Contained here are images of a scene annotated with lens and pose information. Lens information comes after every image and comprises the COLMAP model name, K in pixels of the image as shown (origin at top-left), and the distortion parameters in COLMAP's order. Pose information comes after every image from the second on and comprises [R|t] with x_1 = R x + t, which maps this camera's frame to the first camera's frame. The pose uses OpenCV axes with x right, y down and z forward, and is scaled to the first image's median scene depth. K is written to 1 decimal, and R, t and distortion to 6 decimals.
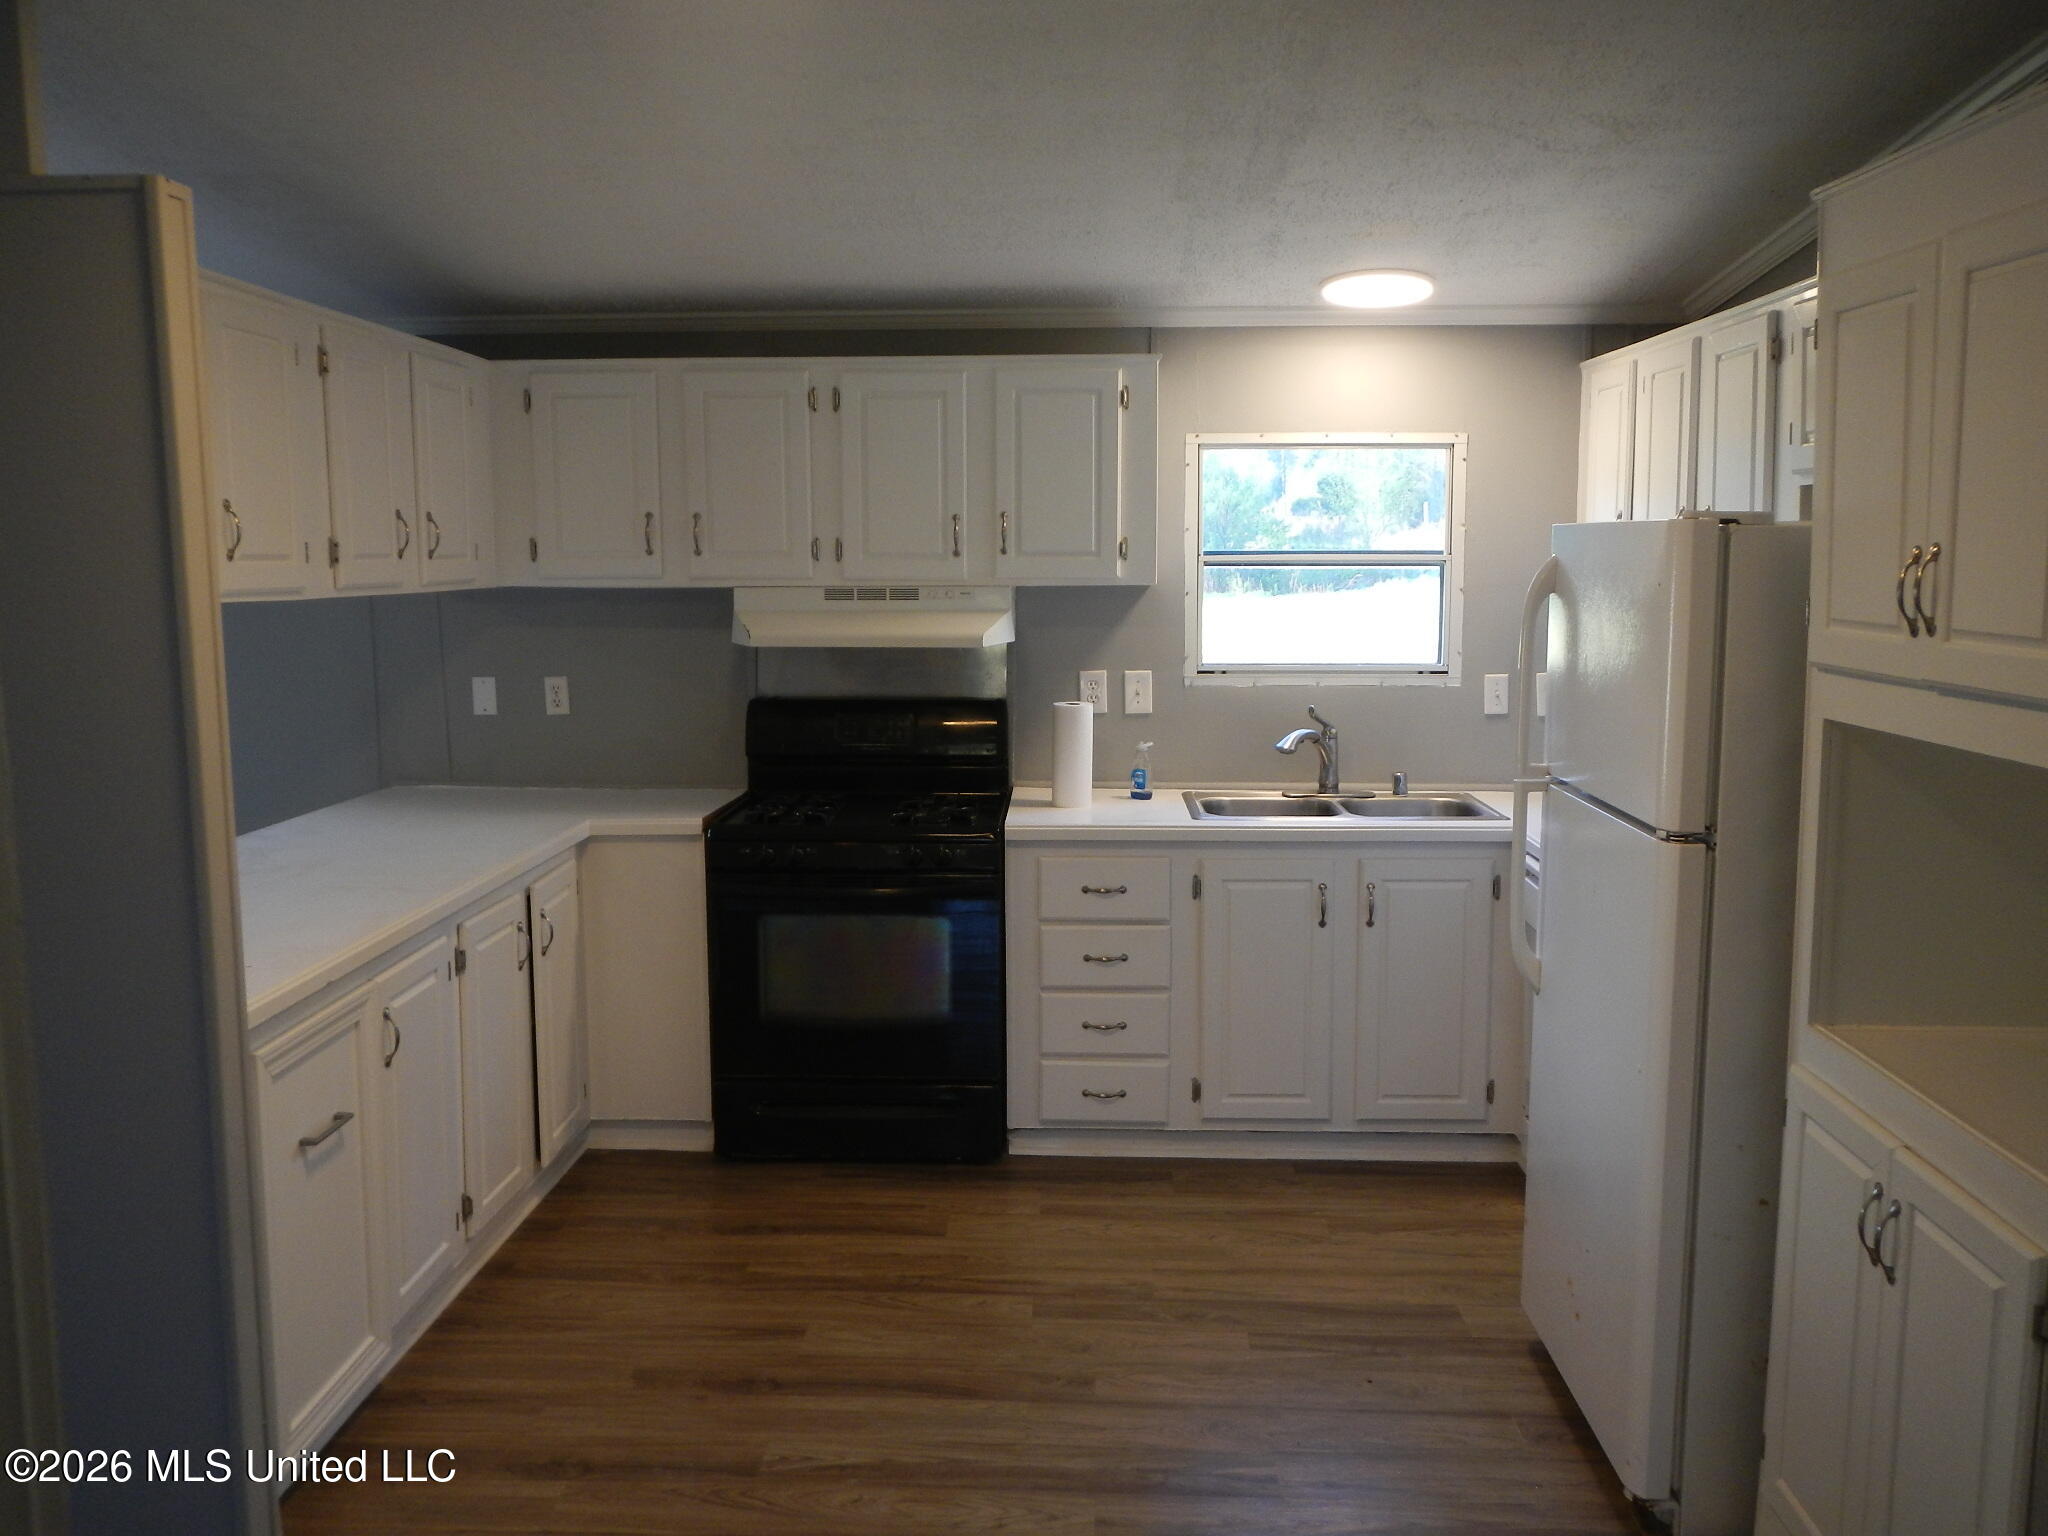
lens RADIAL K [[1697.5, 0, 1020.7], [0, 1697.5, 735.2], [0, 0, 1]] dist [-0.006760, -0.000714]
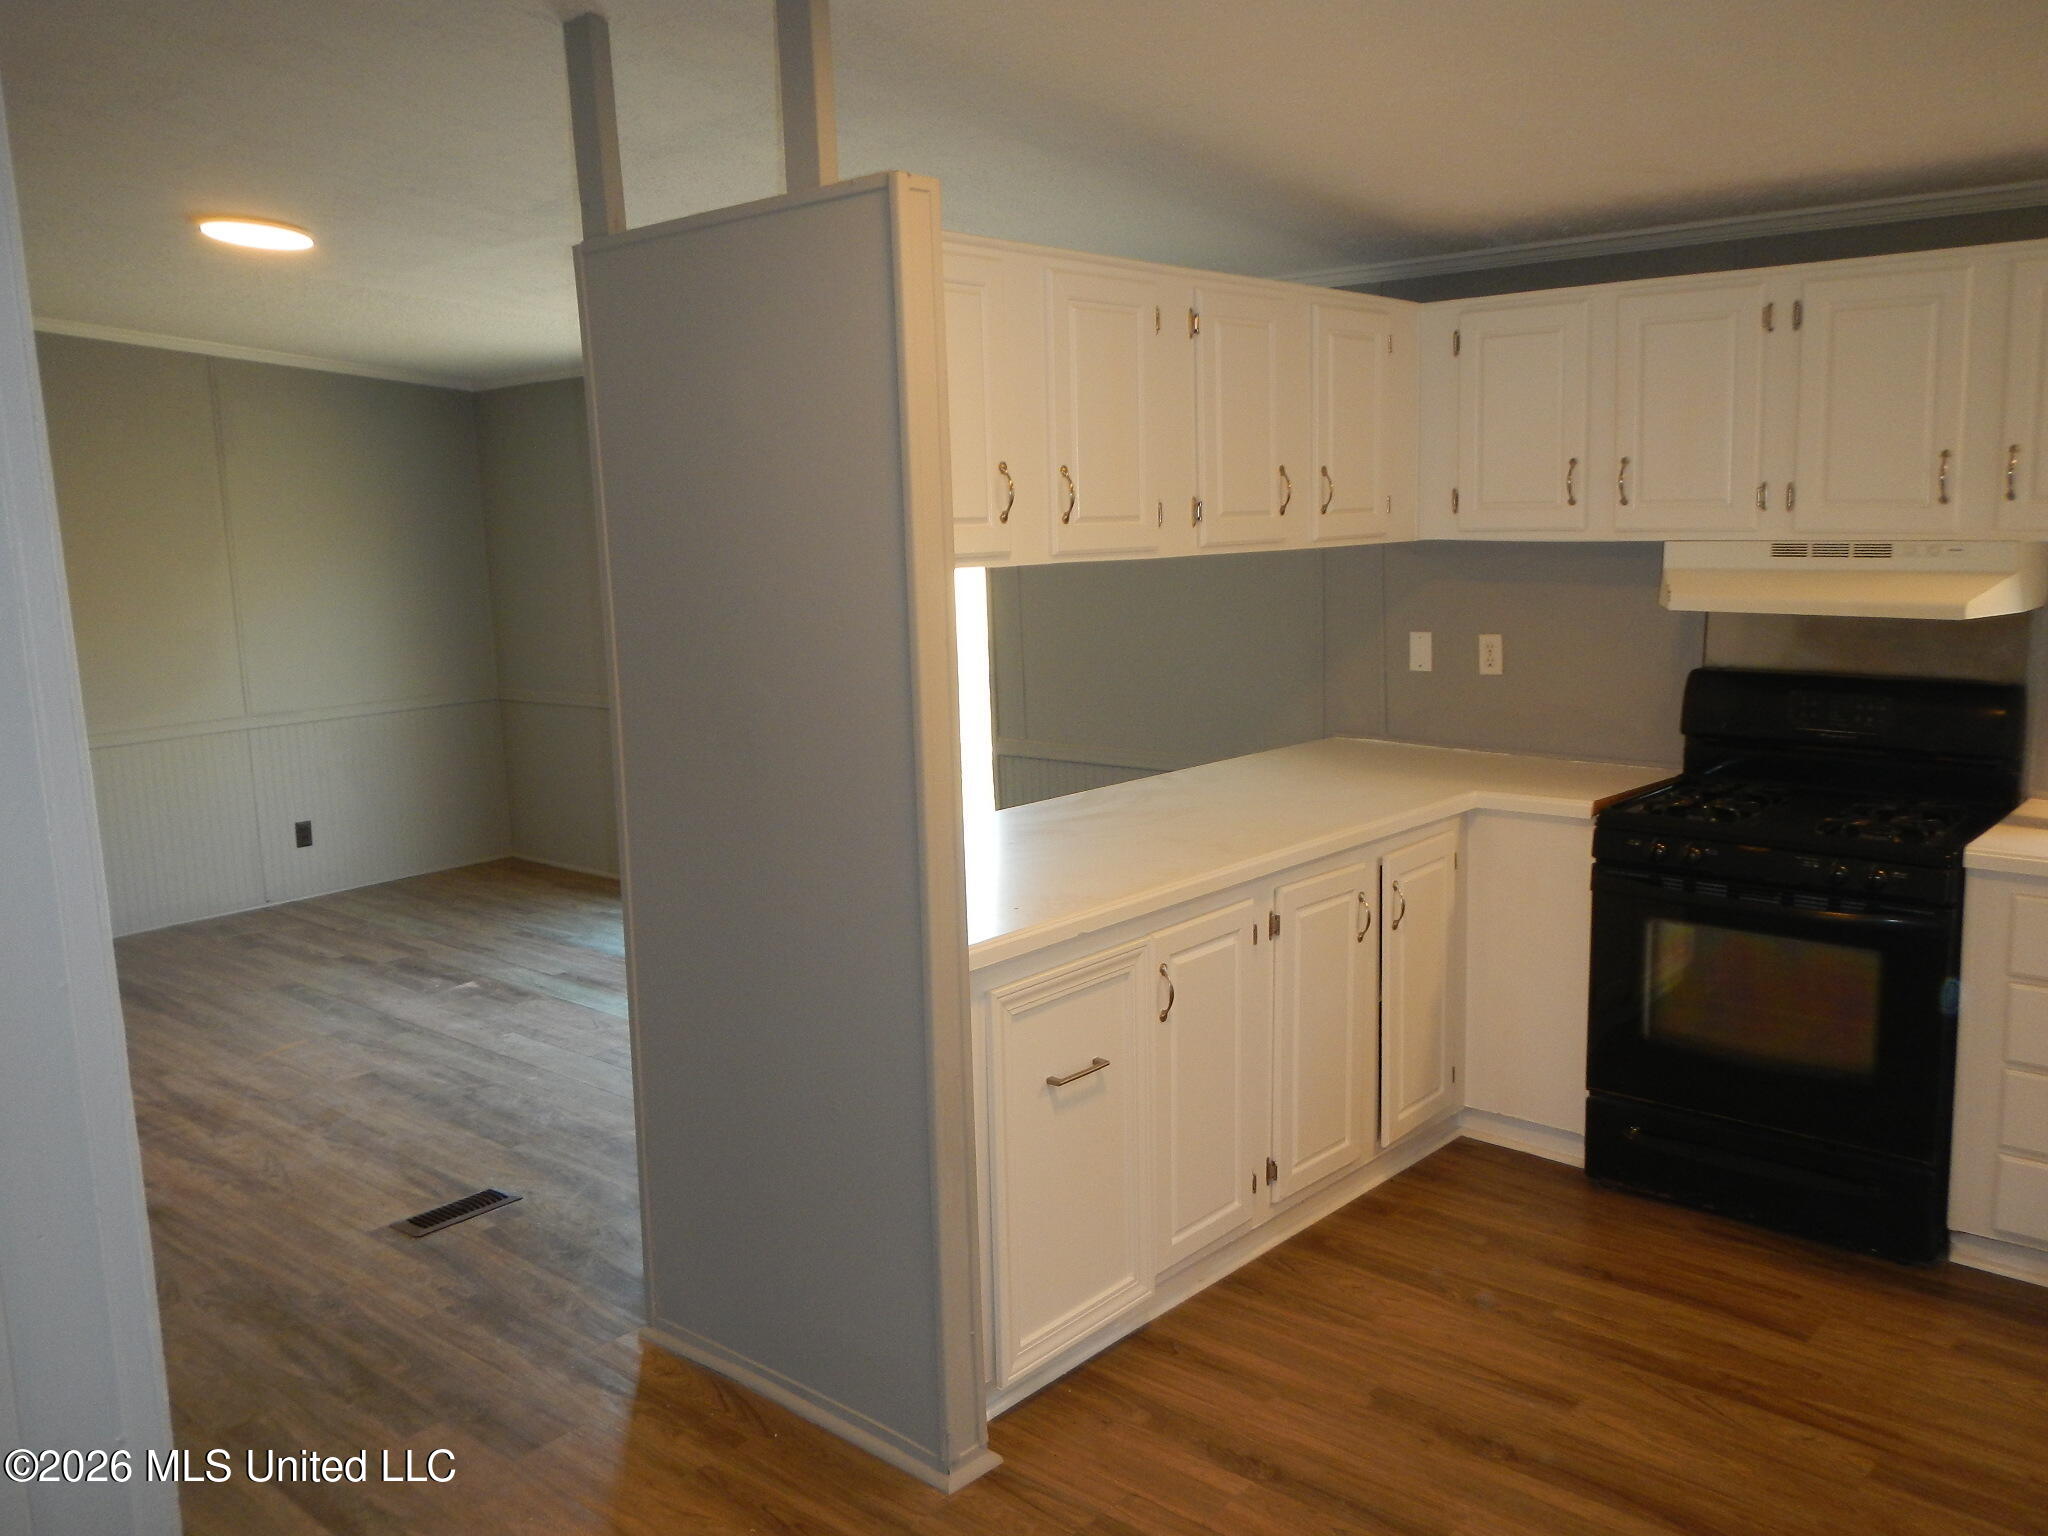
lens RADIAL K [[1697.5, 0, 1020.7], [0, 1697.5, 735.2], [0, 0, 1]] dist [-0.006760, -0.000714]
pose [[0.772110, 0.073473, -0.631227, 0.152105], [-0.048998, 0.997220, 0.056140, -0.023029], [0.633597, -0.012417, 0.773564, 0.127197]]
